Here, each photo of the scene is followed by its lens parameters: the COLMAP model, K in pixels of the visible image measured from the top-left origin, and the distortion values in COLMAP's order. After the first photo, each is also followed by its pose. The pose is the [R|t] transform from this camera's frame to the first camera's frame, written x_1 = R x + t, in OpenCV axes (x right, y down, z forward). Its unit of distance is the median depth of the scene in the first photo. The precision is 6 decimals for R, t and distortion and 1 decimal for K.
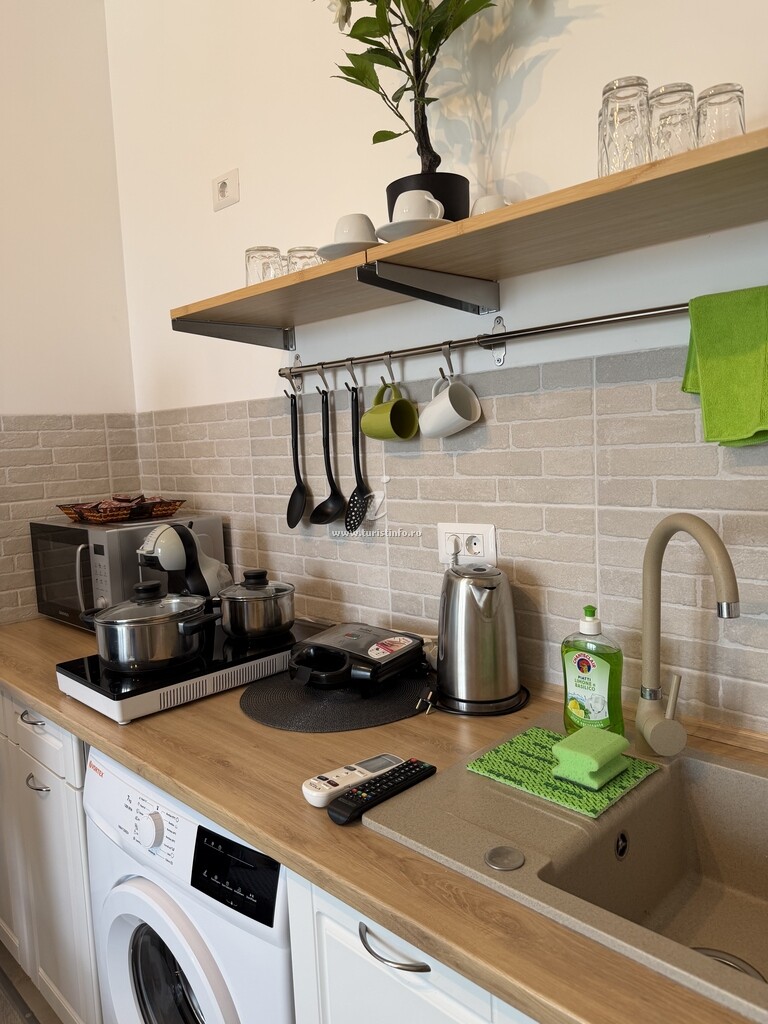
lens RADIAL K [[721.3, 0, 390.7], [0, 721.3, 510.3], [0, 0, 1]] dist [0.044483, -0.052111]
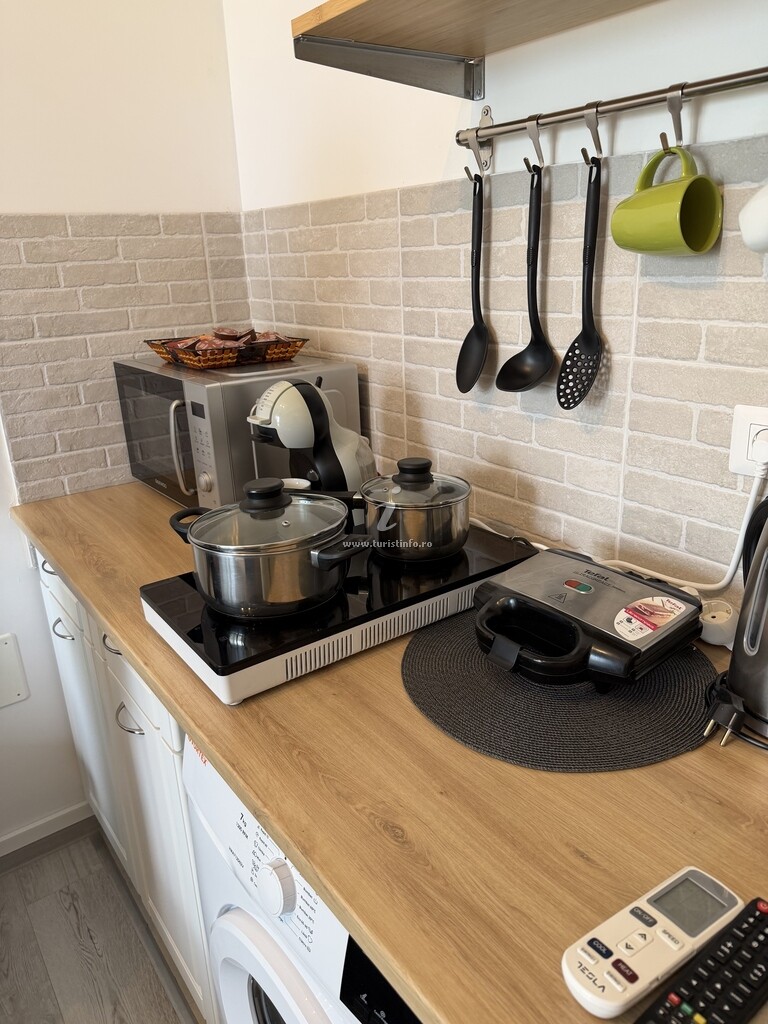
lens RADIAL K [[721.3, 0, 382.9], [0, 721.3, 512.7], [0, 0, 1]] dist [0.044483, -0.052111]
pose [[0.987531, 0.062698, -0.144401, -0.126926], [-0.025385, 0.968683, 0.246998, -0.036077], [0.155365, -0.240252, 0.958197, 0.368254]]
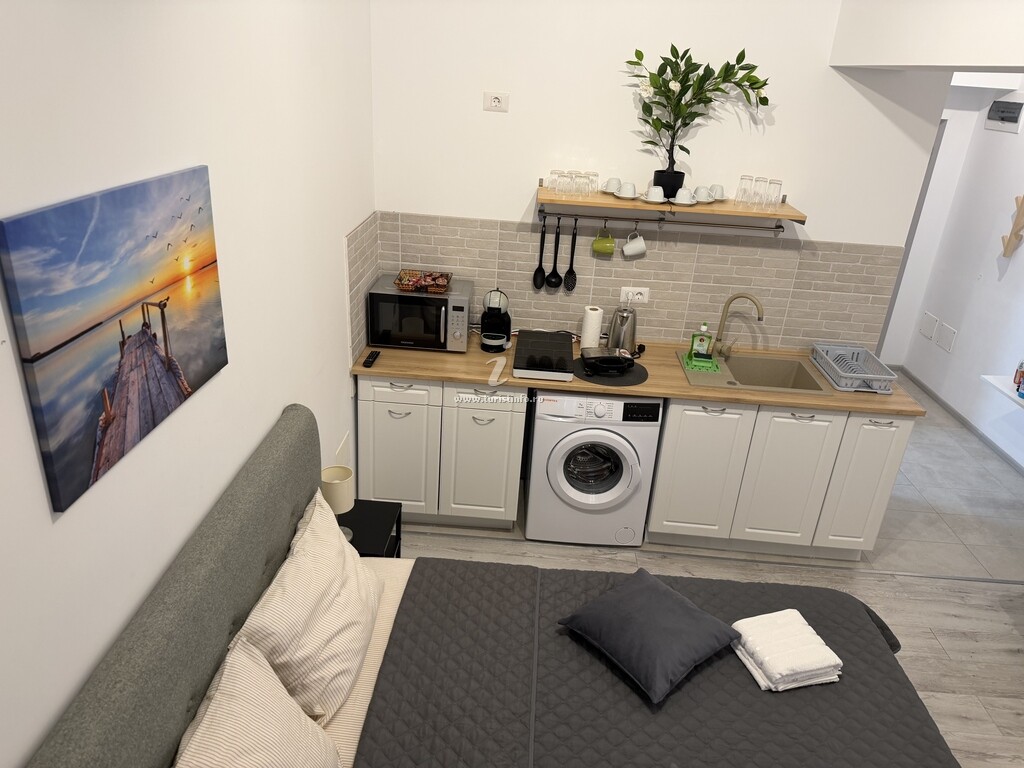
lens RADIAL K [[721.3, 0, 497.9], [0, 721.3, 393.6], [0, 0, 1]] dist [0.044483, -0.052111]
pose [[0.746242, -0.193886, 0.636813, -1.944546], [-0.025029, 0.947794, 0.317899, -0.421355], [-0.665204, -0.253168, 0.702431, -0.586630]]
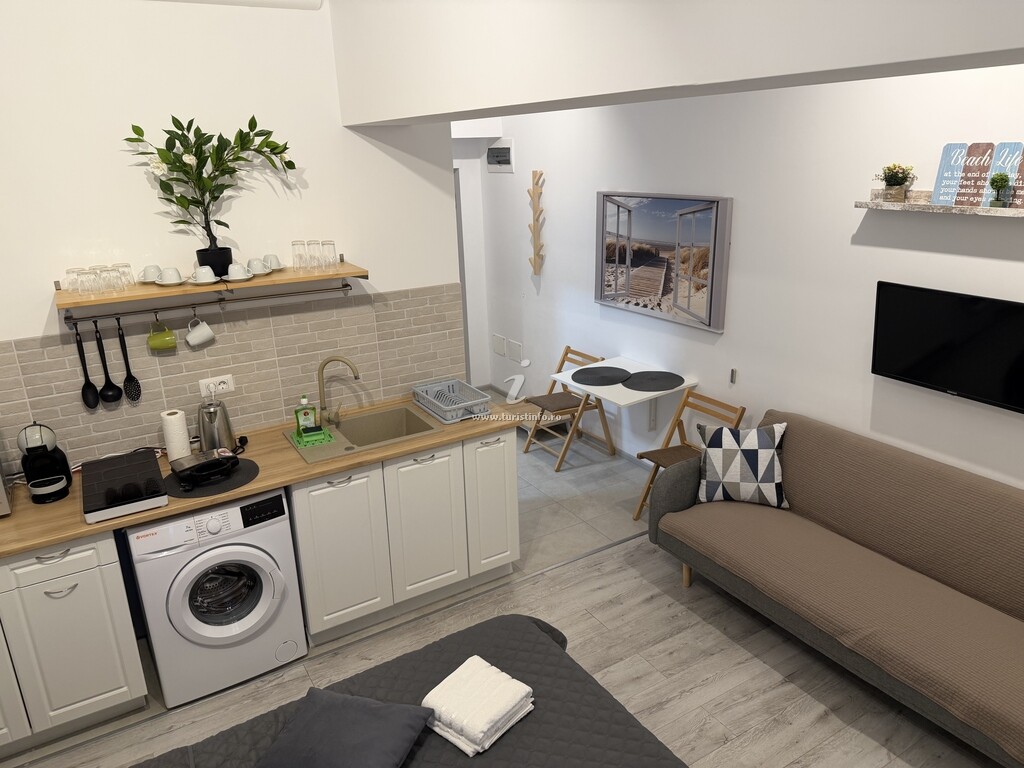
lens RADIAL K [[721.3, 0, 514.2], [0, 721.3, 388.1], [0, 0, 1]] dist [0.044483, -0.052111]
pose [[0.247209, -0.269021, 0.930868, -1.785910], [0.114251, 0.962077, 0.247699, -0.404594], [-0.962203, 0.045119, 0.268570, -0.537047]]
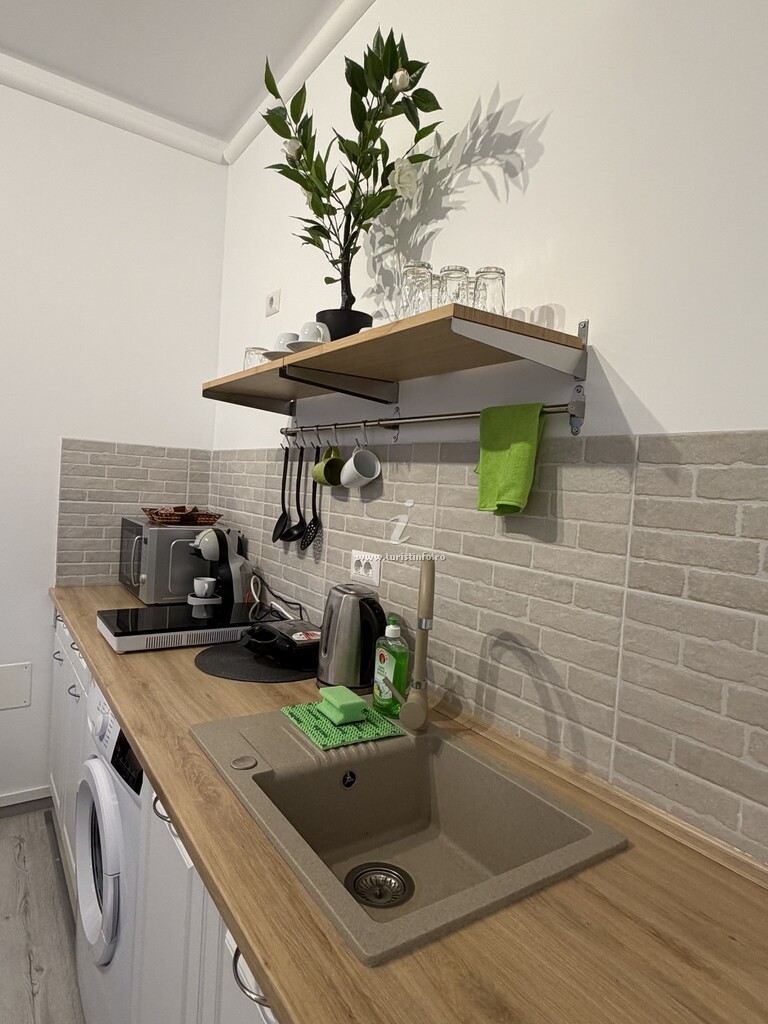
lens RADIAL K [[605.3, 0, 383.3], [0, 605.3, 507.0], [0, 0, 1]] dist [-0.001723, 0.008243]
pose [[0.973897, 0.115050, -0.195675, 0.338258], [-0.127121, 0.990614, -0.050250, -0.013056], [0.188057, 0.073813, 0.979380, -0.121276]]
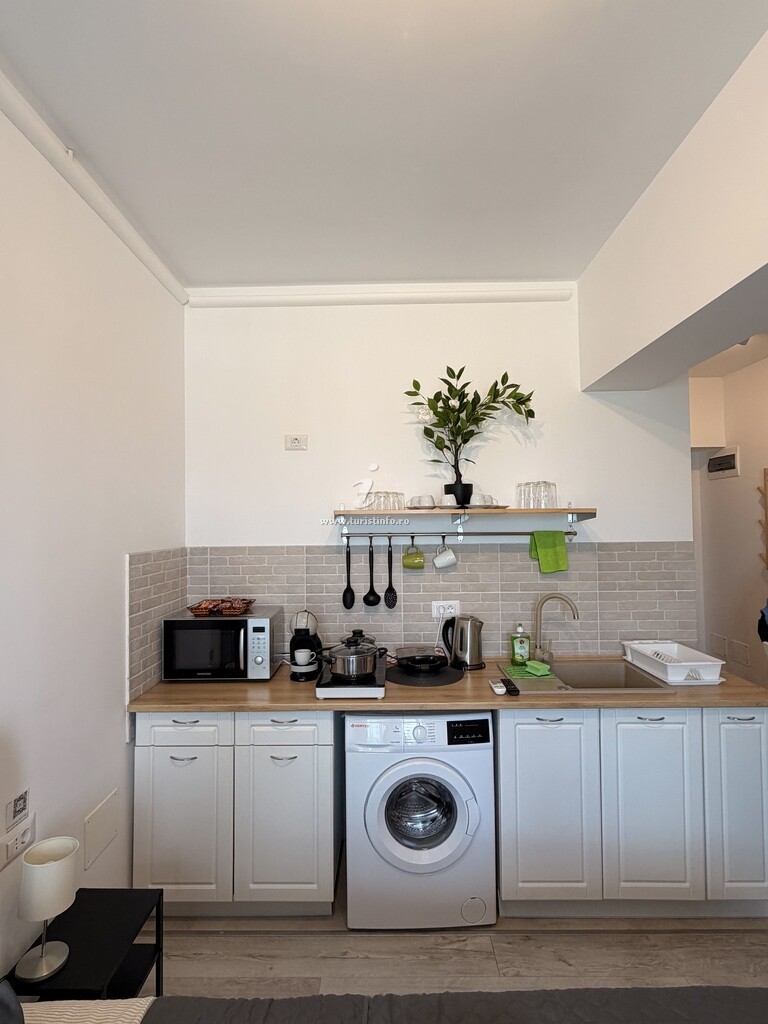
lens RADIAL K [[521.8, 0, 383.1], [0, 521.8, 508.4], [0, 0, 1]] dist [-0.005358, 0.004812]
pose [[0.719097, 0.060489, 0.692272, -1.336178], [0.046789, 0.989729, -0.135082, -0.065772], [-0.693333, 0.129527, 0.708881, -0.214730]]
